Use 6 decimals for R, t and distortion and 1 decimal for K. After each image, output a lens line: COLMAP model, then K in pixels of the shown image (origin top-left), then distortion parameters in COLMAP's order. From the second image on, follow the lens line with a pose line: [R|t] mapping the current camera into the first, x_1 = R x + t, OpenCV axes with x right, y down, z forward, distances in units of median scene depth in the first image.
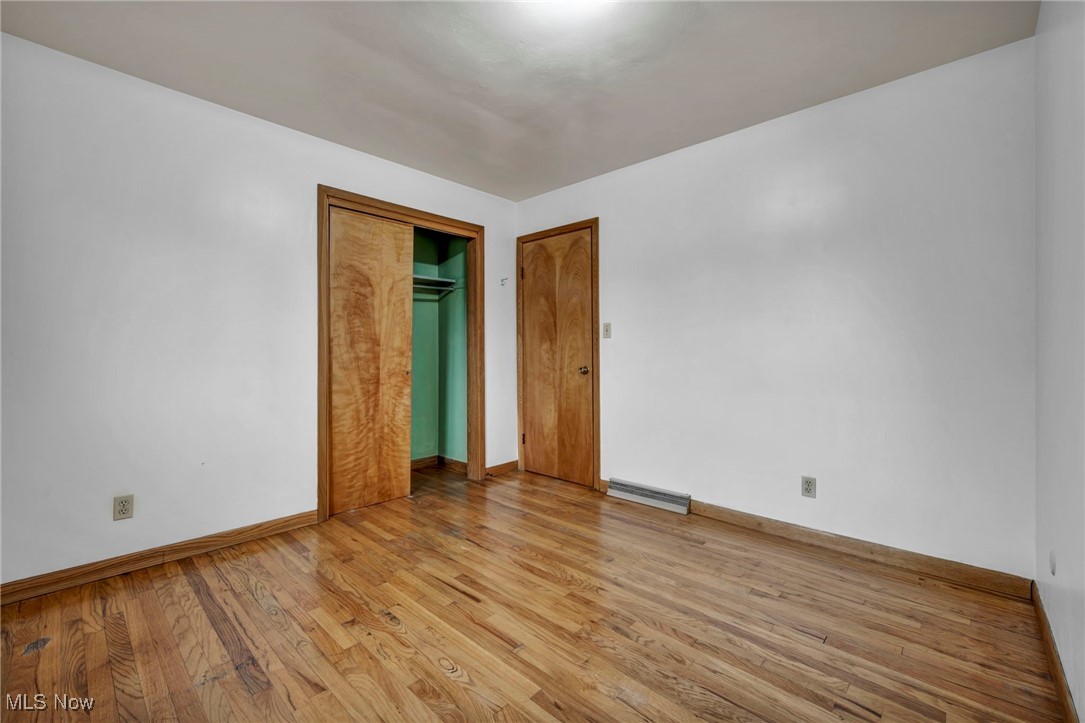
lens RADIAL K [[433.2, 0, 517.4], [0, 433.2, 351.5], [0, 0, 1]] dist [0.000376, 0.000078]
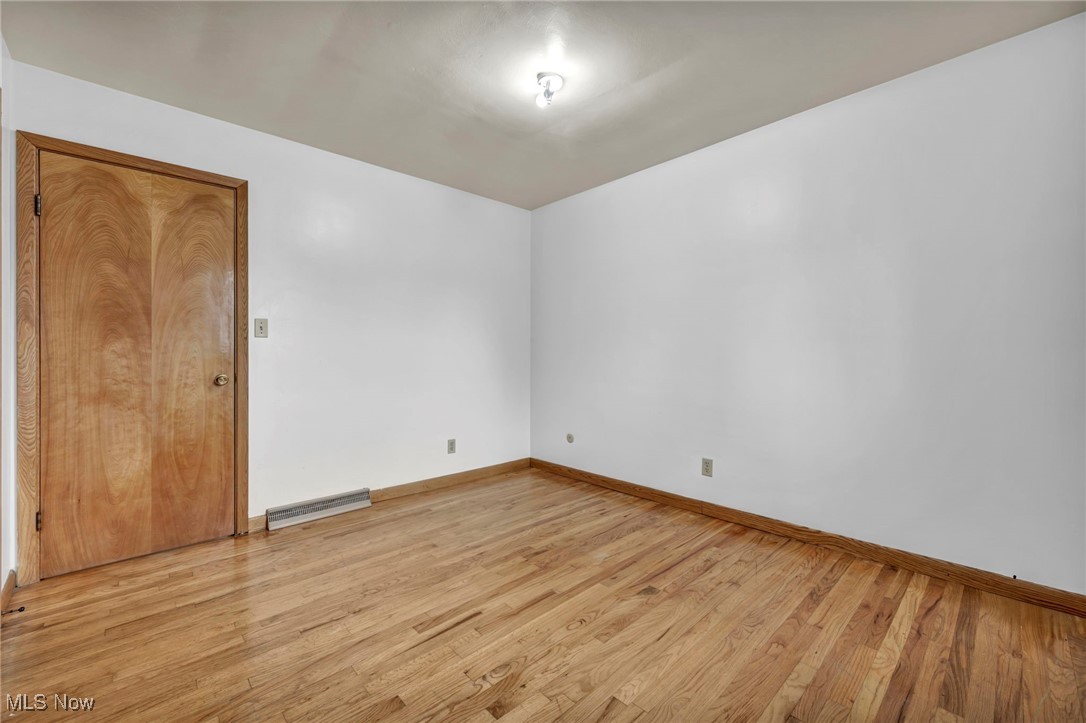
lens RADIAL K [[433.6, 0, 543.6], [0, 433.6, 354.4], [0, 0, 1]] dist [0.000376, 0.000078]
pose [[0.080629, -0.002958, 0.996740, -0.551964], [0.004291, 0.999987, 0.002621, 0.000232], [-0.996735, 0.004066, 0.080641, 0.414790]]
